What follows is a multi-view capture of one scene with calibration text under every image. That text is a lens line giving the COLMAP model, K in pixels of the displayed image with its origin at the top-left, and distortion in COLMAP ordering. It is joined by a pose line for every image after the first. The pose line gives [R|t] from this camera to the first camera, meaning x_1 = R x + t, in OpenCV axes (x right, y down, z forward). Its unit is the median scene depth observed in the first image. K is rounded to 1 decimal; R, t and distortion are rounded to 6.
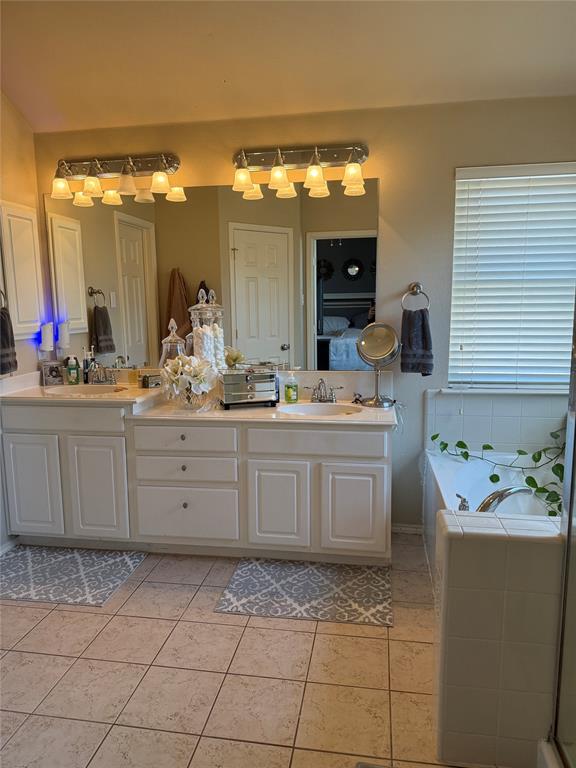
lens RADIAL K [[543.1, 0, 291.4], [0, 543.1, 380.3], [0, 0, 1]] dist [0.035491, -0.041910]
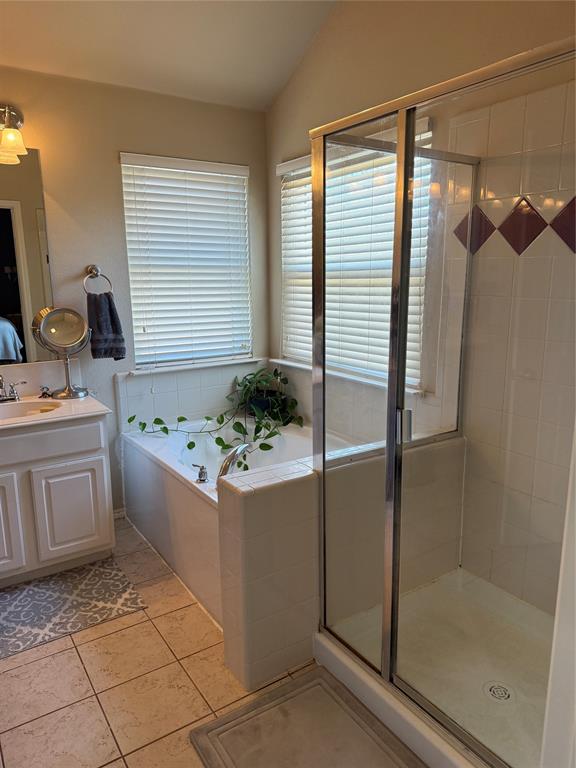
lens RADIAL K [[543.1, 0, 287.1], [0, 543.1, 380.0], [0, 0, 1]] dist [0.035491, -0.041910]
pose [[0.736227, -0.128674, 0.664389, -0.204377], [0.102167, 0.991638, 0.078839, -0.019880], [-0.668978, 0.009835, 0.743217, 0.050876]]
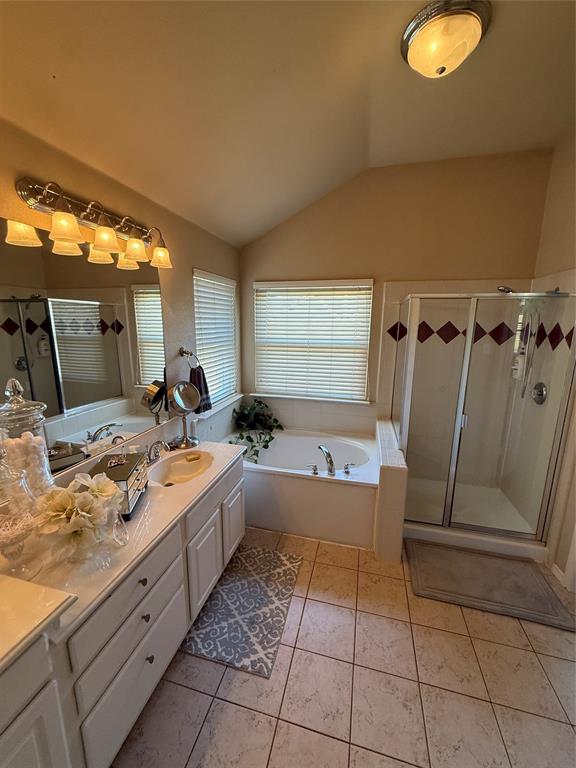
lens RADIAL K [[306.7, 0, 290.0], [0, 306.7, 381.3], [0, 0, 1]] dist [0.013296, 0.000664]
pose [[0.095264, -0.180443, 0.978961, -0.543635], [0.130535, 0.977206, 0.167417, -0.205432], [-0.986856, 0.111840, 0.116647, 0.716685]]
